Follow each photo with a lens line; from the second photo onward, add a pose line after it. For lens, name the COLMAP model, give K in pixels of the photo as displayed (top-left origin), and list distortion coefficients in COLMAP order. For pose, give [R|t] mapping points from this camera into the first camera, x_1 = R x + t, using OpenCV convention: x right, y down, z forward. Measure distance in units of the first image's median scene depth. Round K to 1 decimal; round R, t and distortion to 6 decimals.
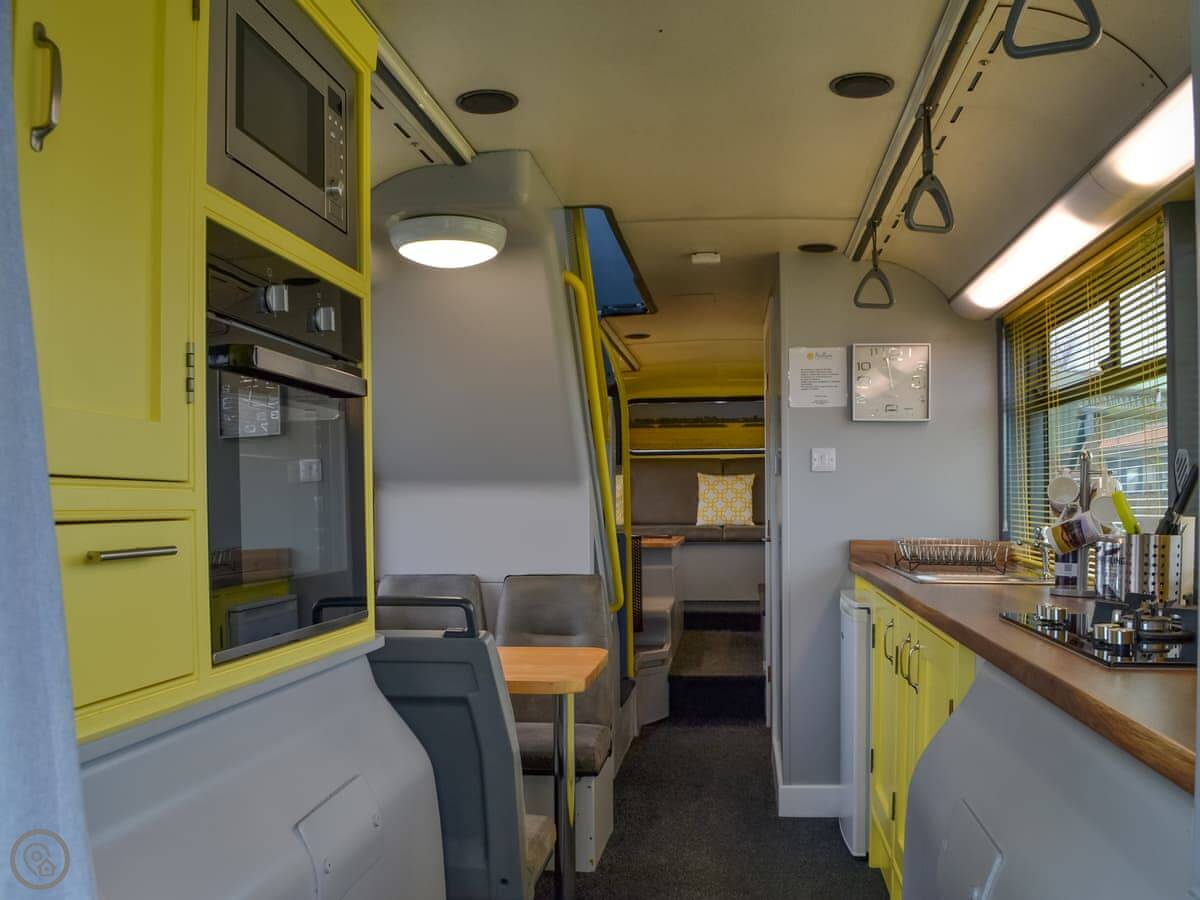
lens RADIAL K [[1096.3, 0, 601.0], [0, 1096.3, 499.2], [0, 0, 1]] dist [-0.109156, 0.092335]
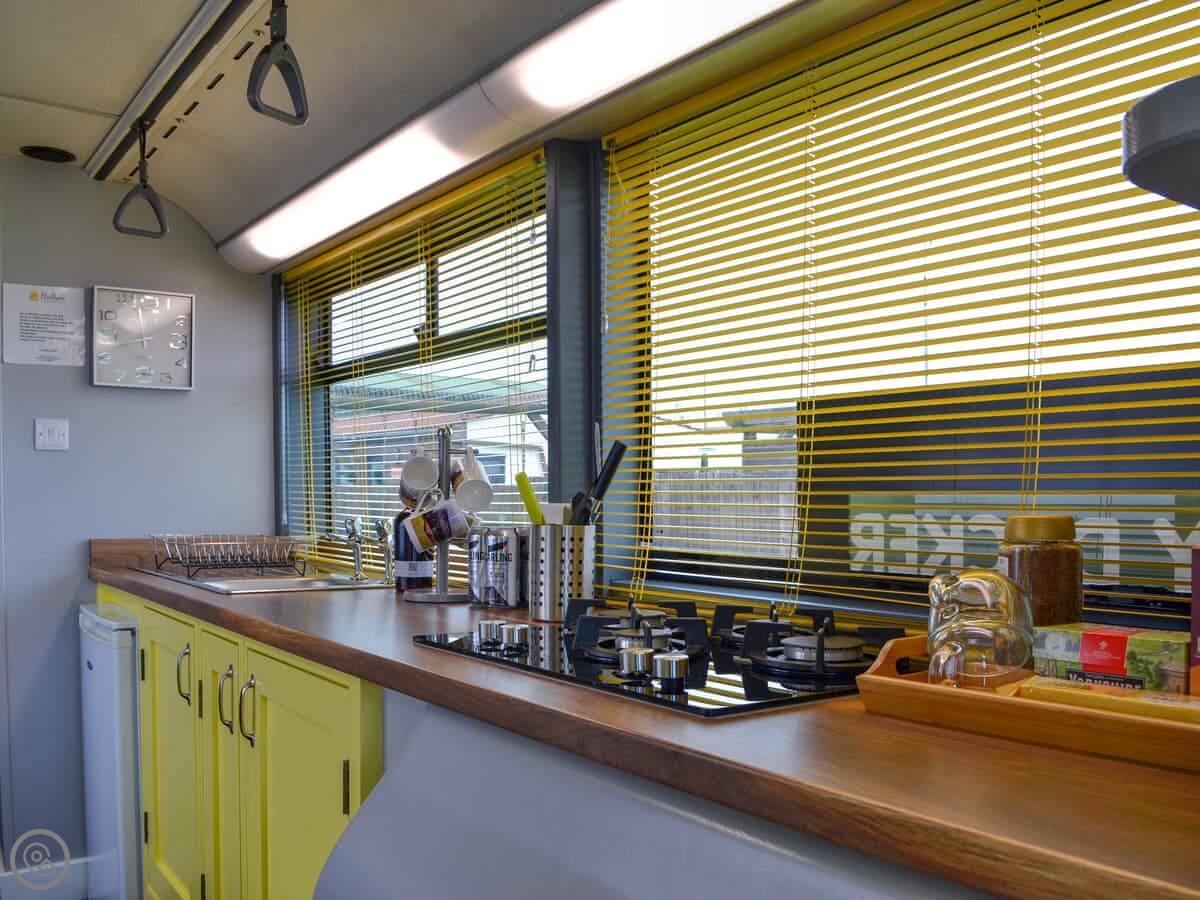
lens RADIAL K [[1096.3, 0, 601.0], [0, 1096.3, 499.2], [0, 0, 1]] dist [-0.109156, 0.092335]
pose [[0.737029, -0.004302, 0.675848, -0.022205], [0.000029, 0.999980, 0.006334, 0.005038], [-0.675862, -0.004649, 0.737014, 0.229469]]
